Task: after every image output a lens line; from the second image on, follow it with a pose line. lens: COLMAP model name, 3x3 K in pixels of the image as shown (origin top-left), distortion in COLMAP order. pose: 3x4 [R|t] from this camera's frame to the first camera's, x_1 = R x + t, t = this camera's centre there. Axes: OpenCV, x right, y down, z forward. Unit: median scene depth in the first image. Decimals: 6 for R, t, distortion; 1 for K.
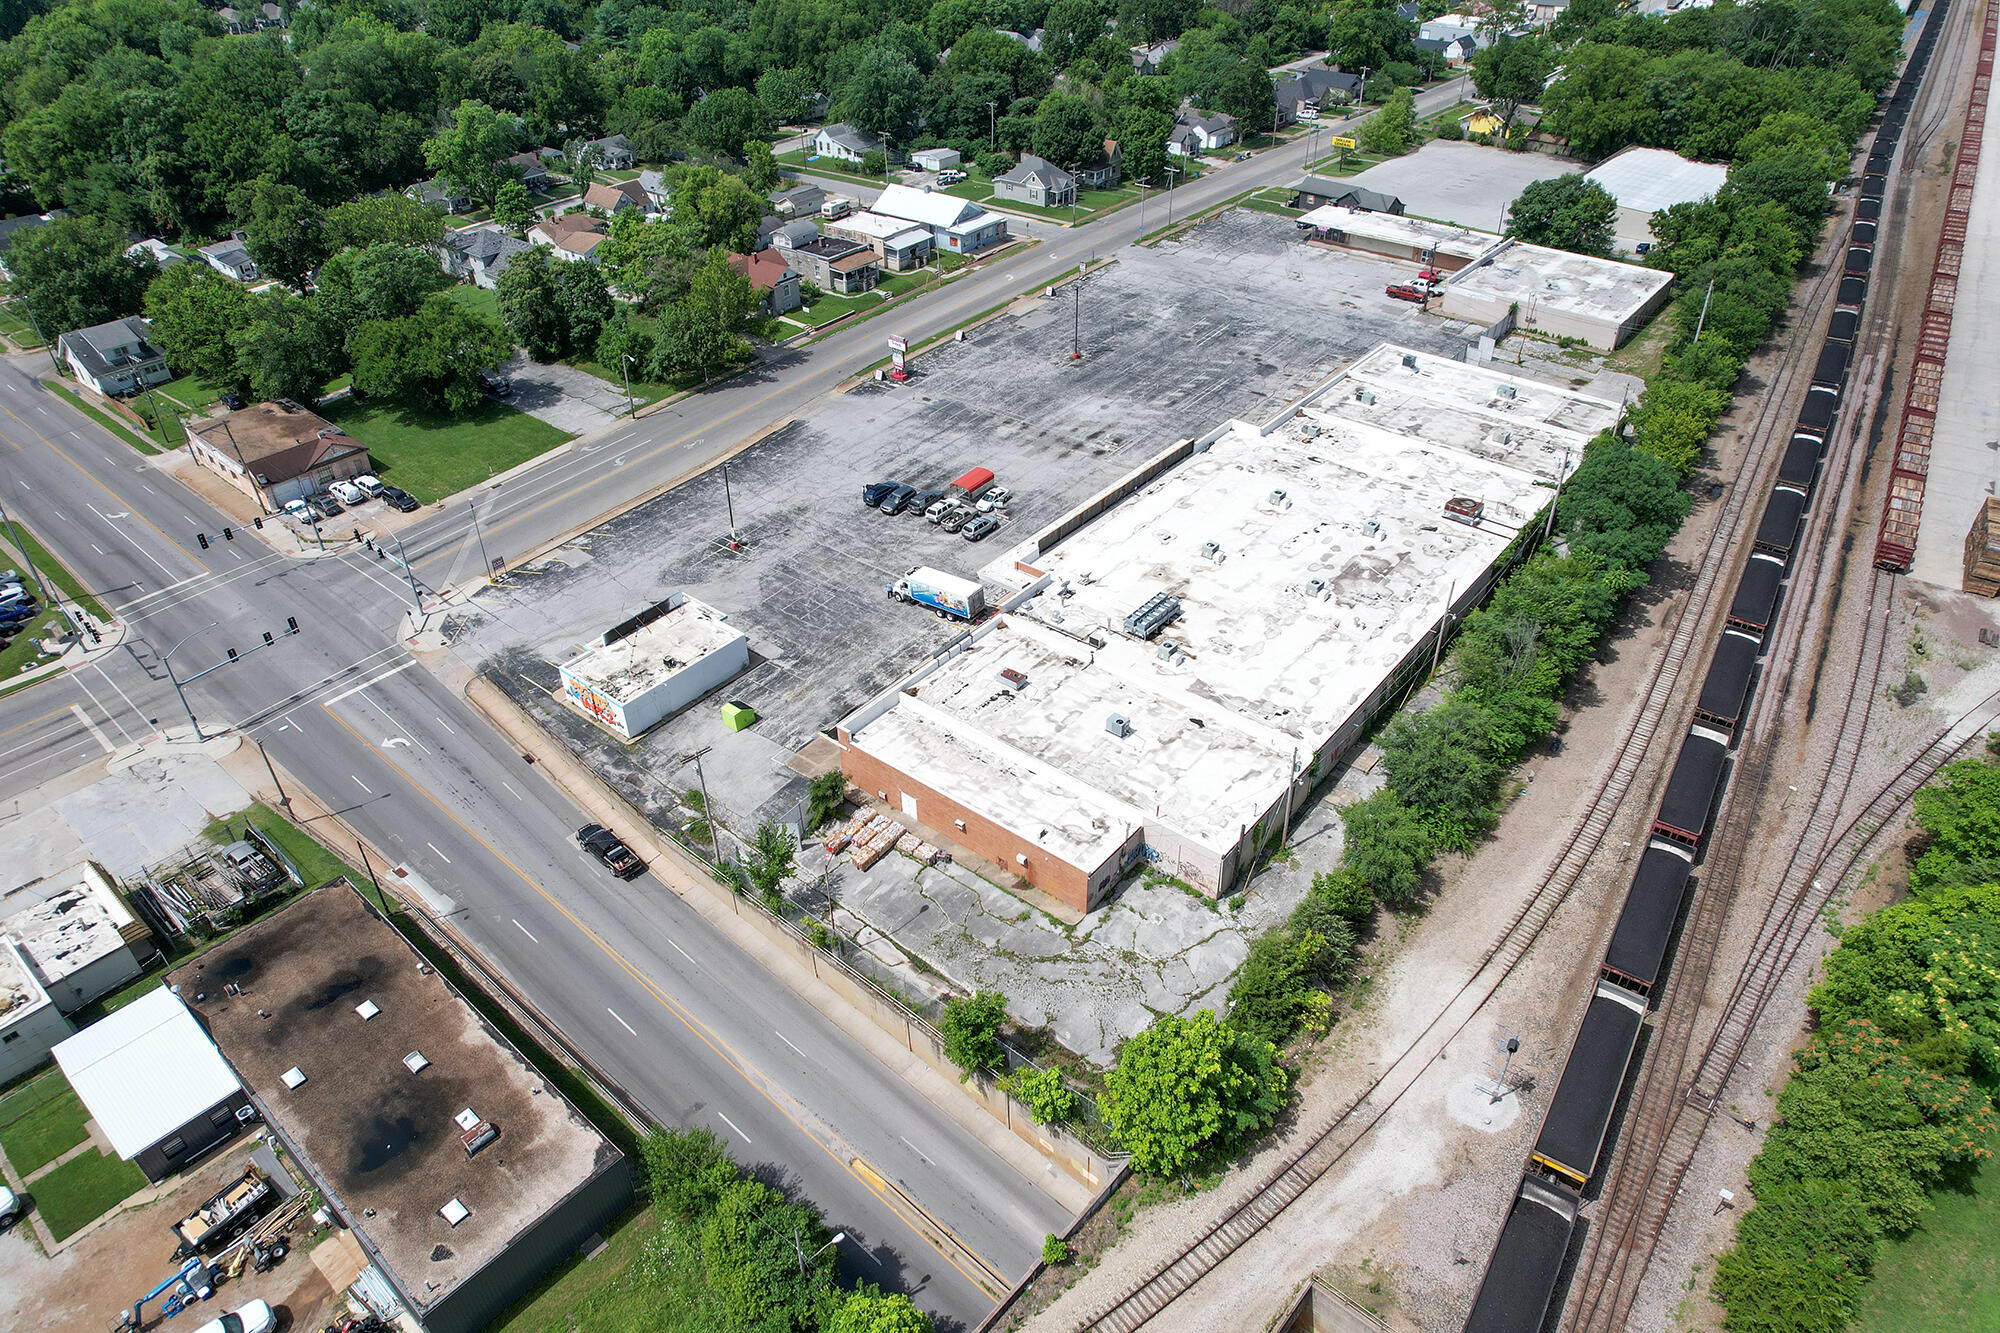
lens RADIAL K [[1277.5, 0, 1006.6], [0, 1277.5, 683.1], [0, 0, 1]] dist [-0.078377, 0.069103]
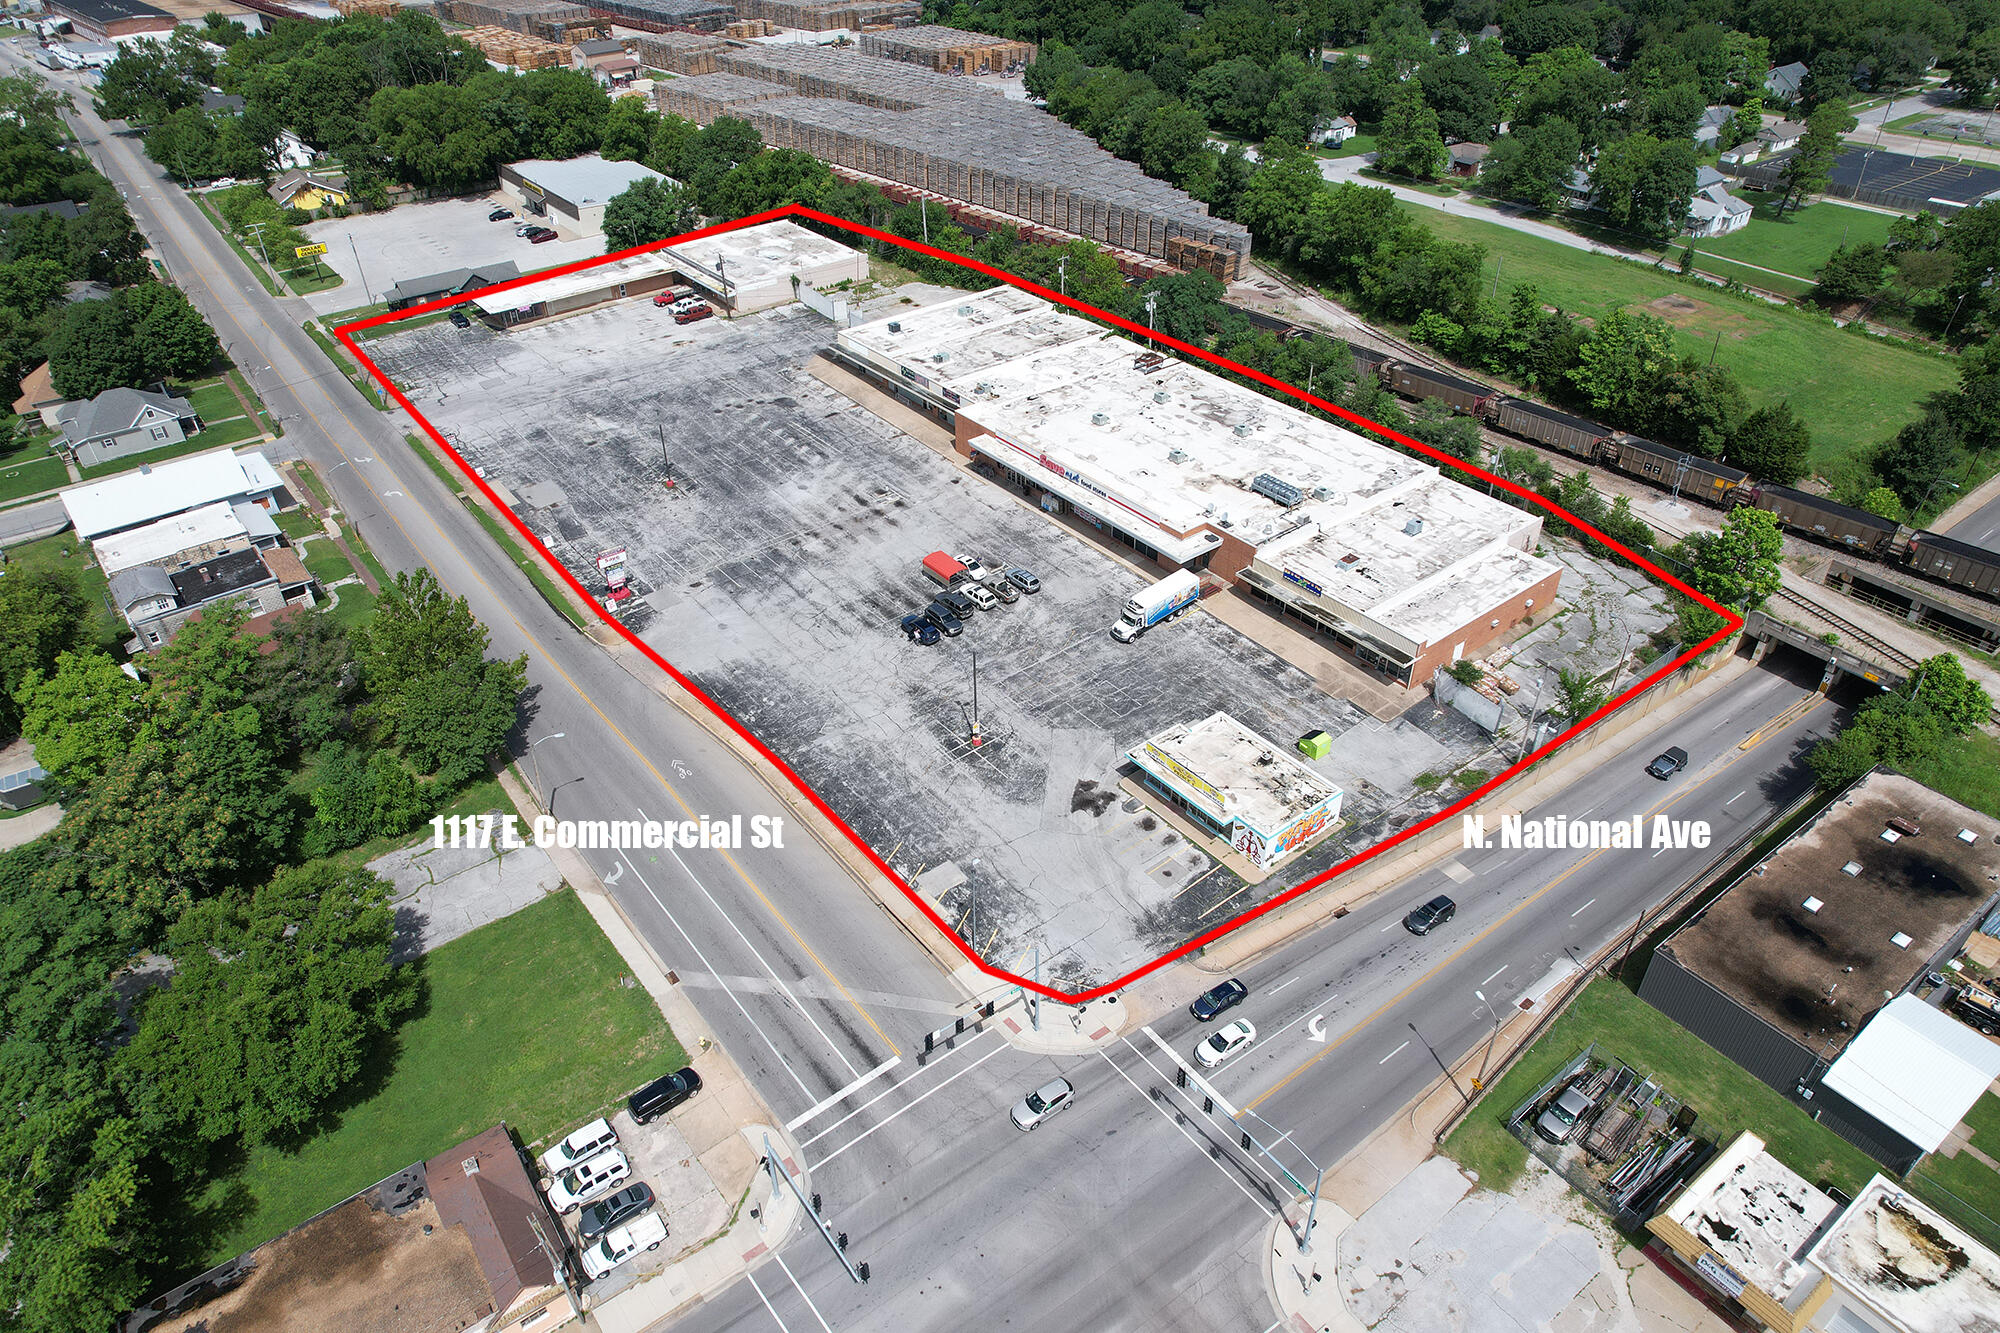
lens RADIAL K [[1277.5, 0, 1009.1], [0, 1277.5, 670.6], [0, 0, 1]] dist [-0.078377, 0.069103]
pose [[0.220884, -0.565568, 0.794571, -0.906274], [0.584174, 0.729106, 0.356575, -0.457367], [-0.780994, 0.385406, 0.491437, 0.573841]]
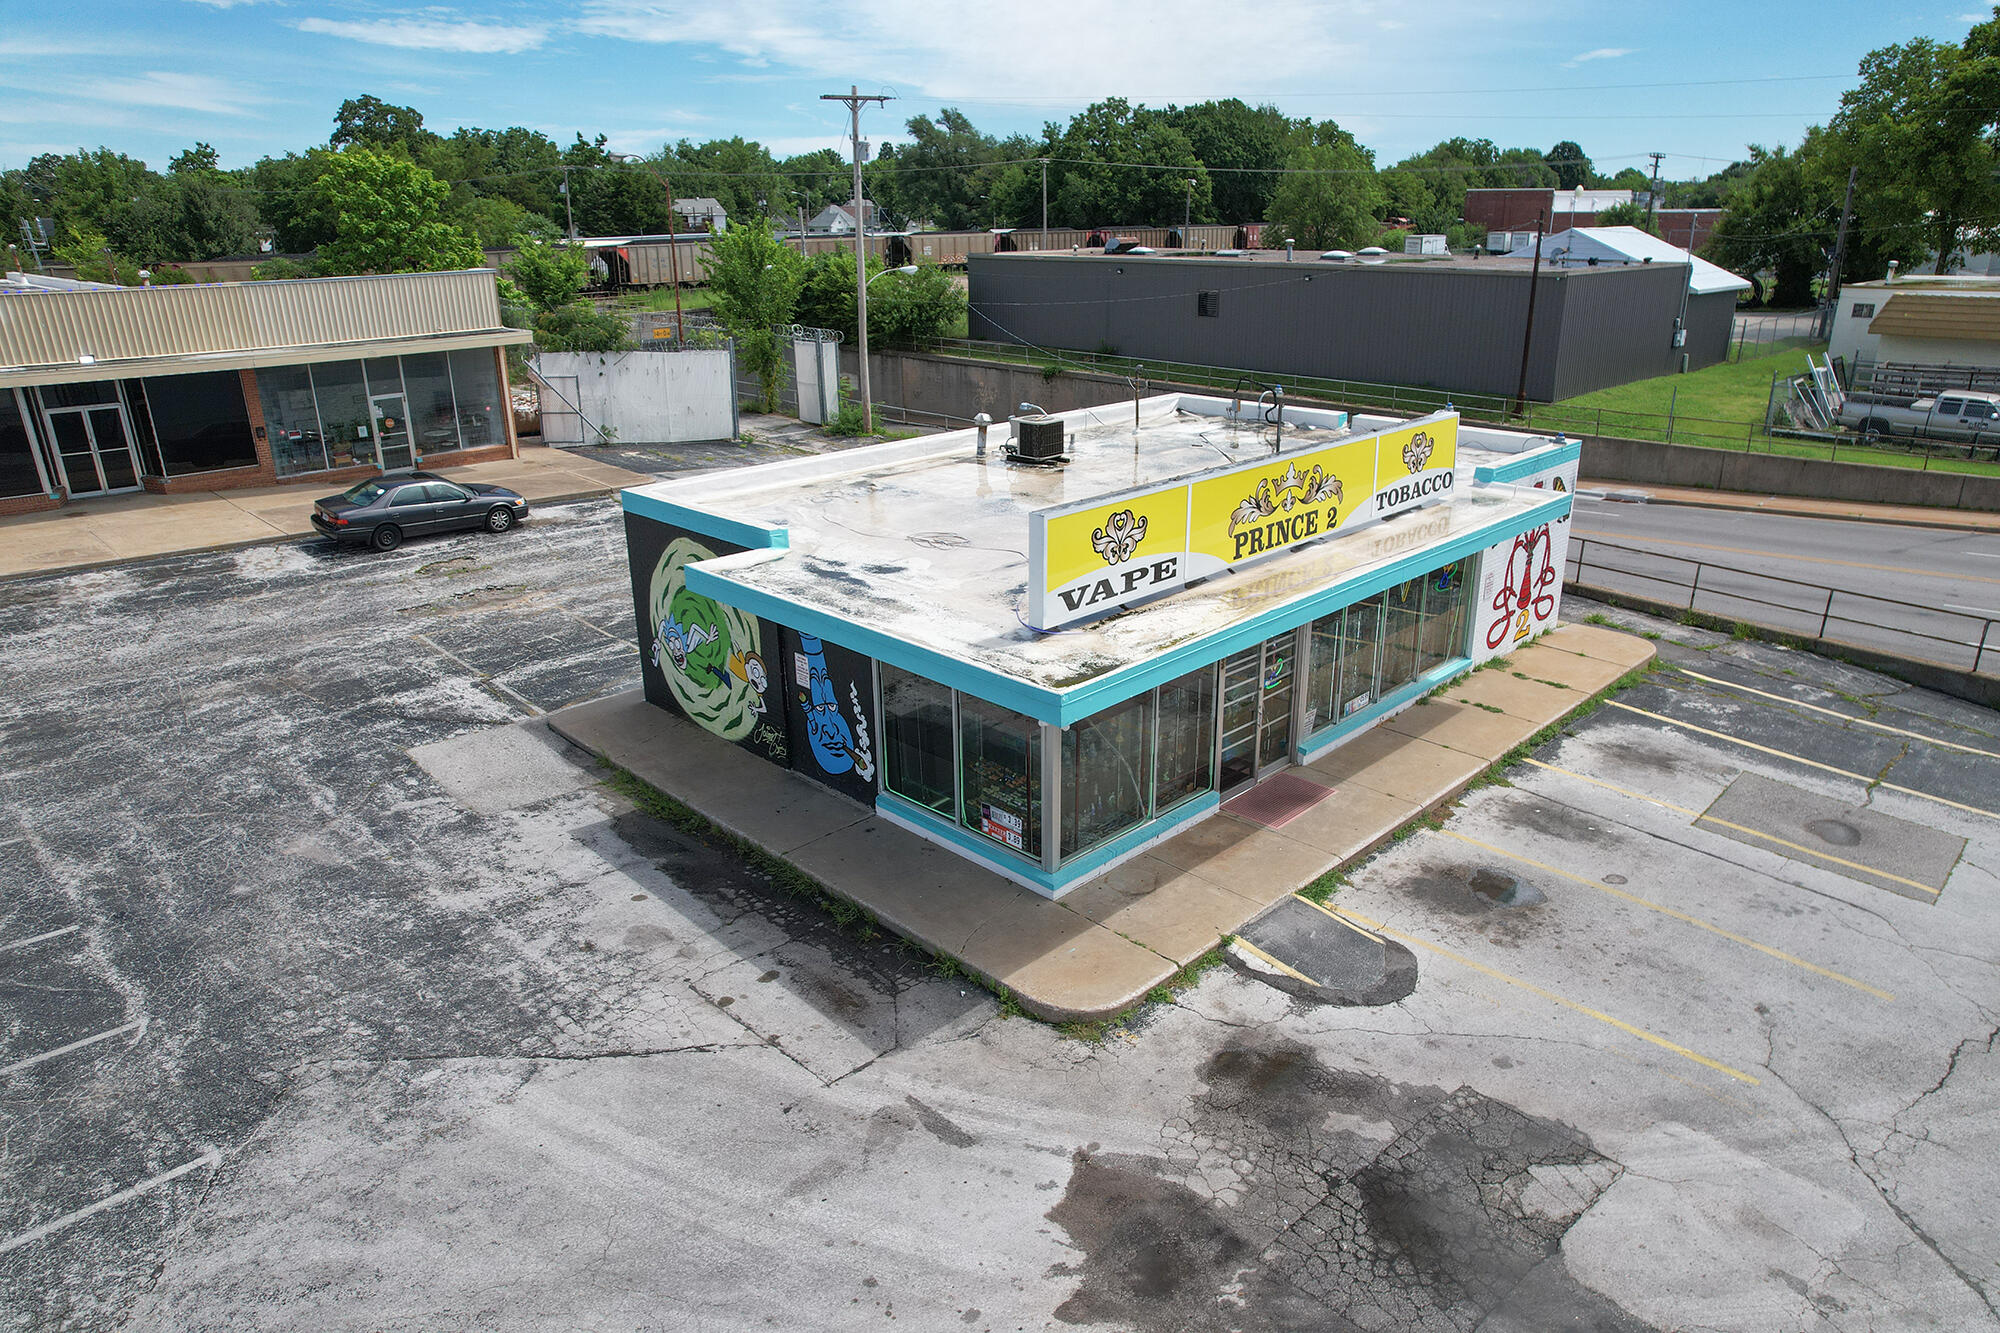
lens RADIAL K [[1277.5, 0, 1006.8], [0, 1277.5, 675.0], [0, 0, 1]] dist [-0.078377, 0.069103]
pose [[-0.993782, -0.019374, 0.109641, -0.249274], [0.080961, 0.550259, 0.831060, -0.145222], [-0.076432, 0.834770, -0.545269, 1.001979]]
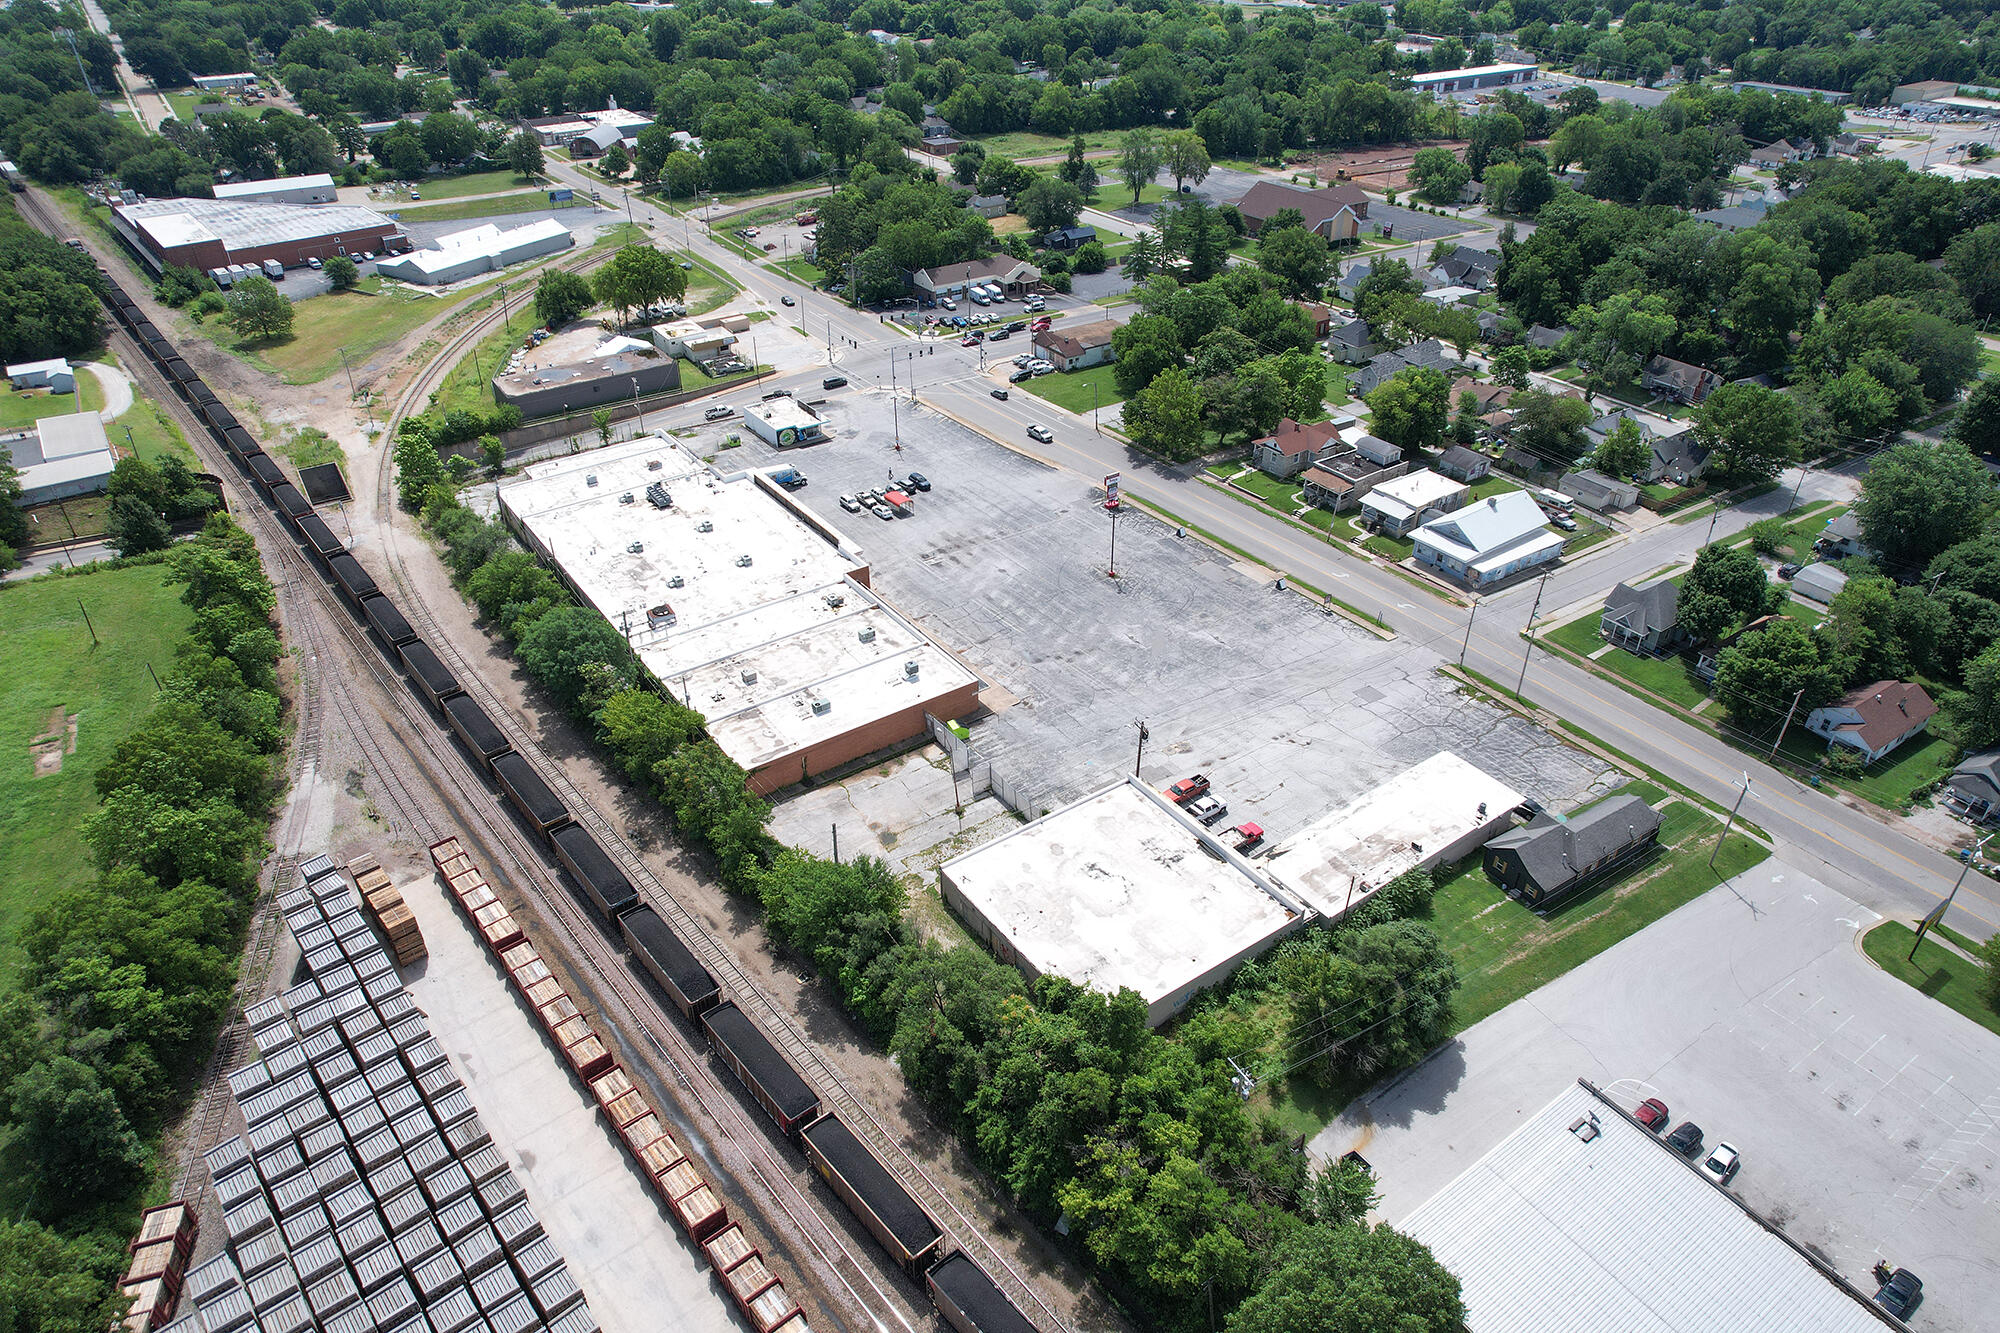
lens RADIAL K [[1277.5, 0, 1000.6], [0, 1277.5, 676.2], [0, 0, 1]] dist [-0.078377, 0.069103]
pose [[-0.282702, 0.538159, -0.794018, 1.327960], [-0.561618, 0.578196, 0.591840, -1.068253], [0.777602, 0.613249, 0.138782, 1.114141]]
